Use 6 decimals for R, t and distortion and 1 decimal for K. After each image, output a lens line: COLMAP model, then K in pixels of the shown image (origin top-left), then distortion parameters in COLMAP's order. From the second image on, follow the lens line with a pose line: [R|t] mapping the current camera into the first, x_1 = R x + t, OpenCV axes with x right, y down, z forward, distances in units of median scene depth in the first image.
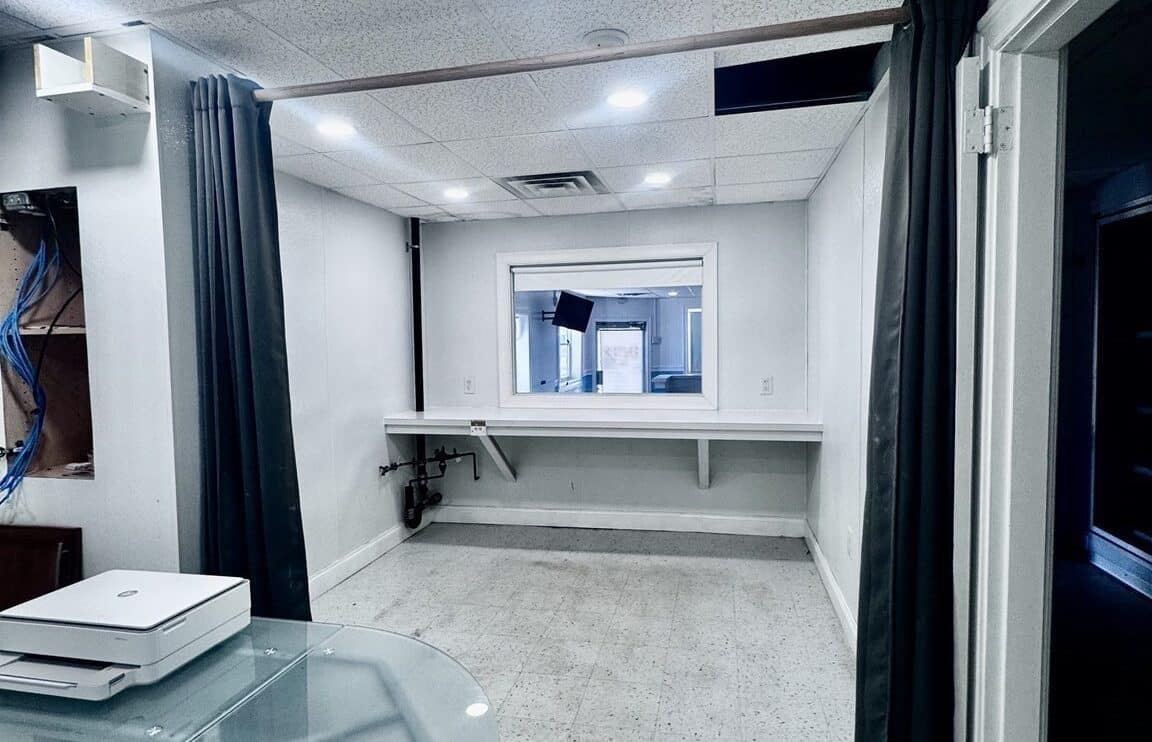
lens RADIAL K [[618.6, 0, 578.9], [0, 618.6, 373.0], [0, 0, 1]] dist [-0.014623, 0.000288]
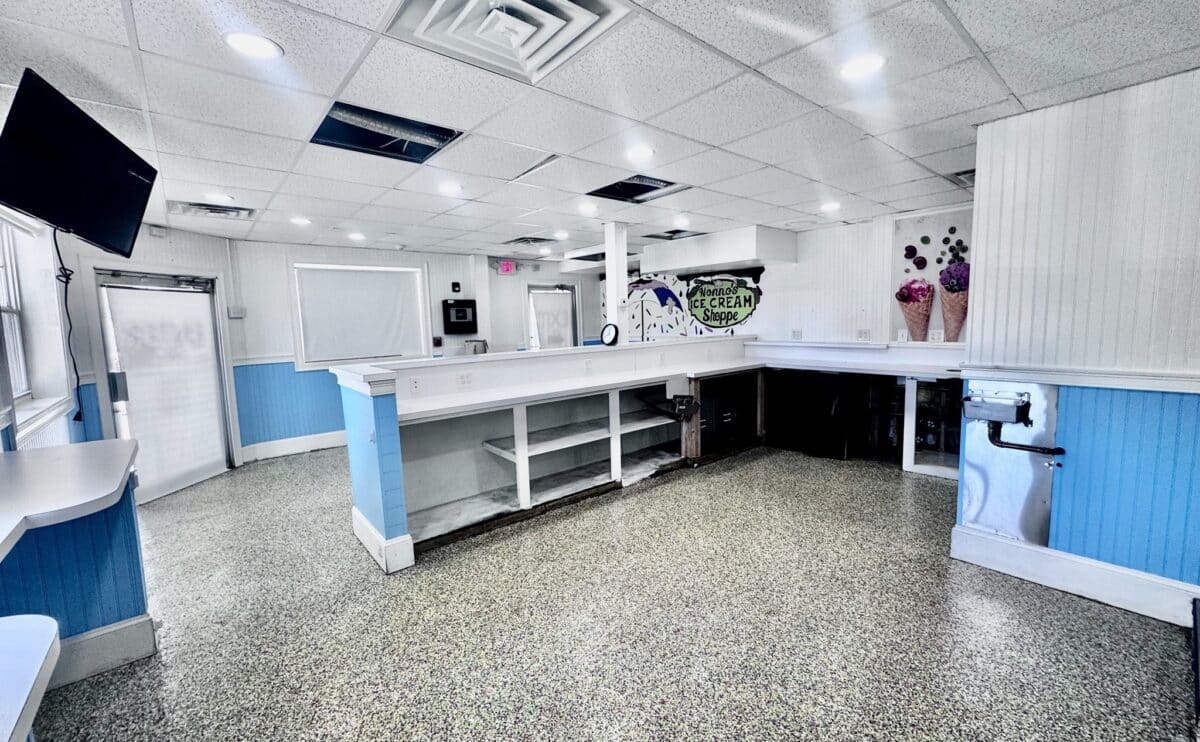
lens RADIAL K [[478.7, 0, 594.9], [0, 478.7, 366.3], [0, 0, 1]] dist [-0.002426, 0.000081]
pose [[0.598125, -0.077980, 0.797600, -0.038208], [0.063196, 0.996745, 0.050059, -0.003381], [-0.798907, 0.020464, 0.601106, 0.469919]]
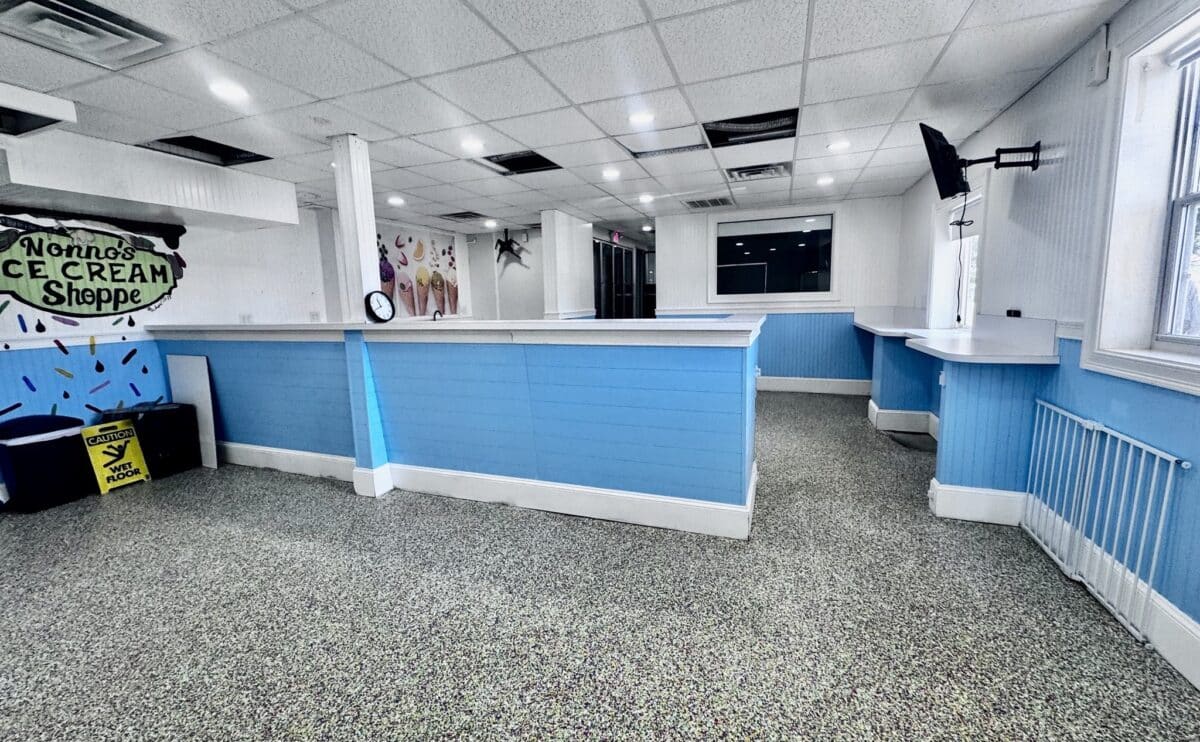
lens RADIAL K [[478.7, 0, 599.6], [0, 478.7, 367.9], [0, 0, 1]] dist [-0.002426, 0.000081]
pose [[-0.990110, 0.018219, 0.139102, 0.129351], [0.045708, 0.979323, 0.197073, -0.024877], [-0.132635, 0.201482, -0.970470, 0.958943]]
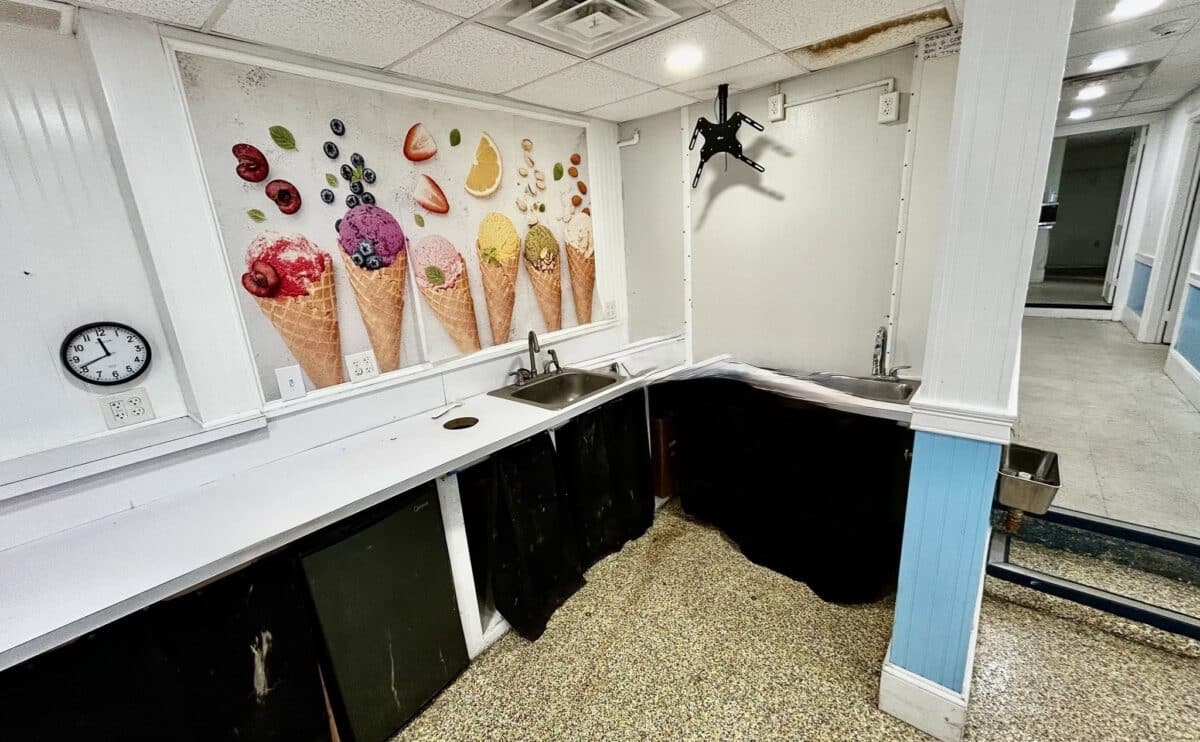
lens RADIAL K [[484.7, 0, 597.4], [0, 484.7, 373.0], [0, 0, 1]] dist [-0.002257, 0.001903]
pose [[-0.881994, -0.056007, 0.467921, 0.270594], [0.102184, 0.946562, 0.305906, -0.034633], [-0.460049, 0.317621, -0.829139, 0.590734]]
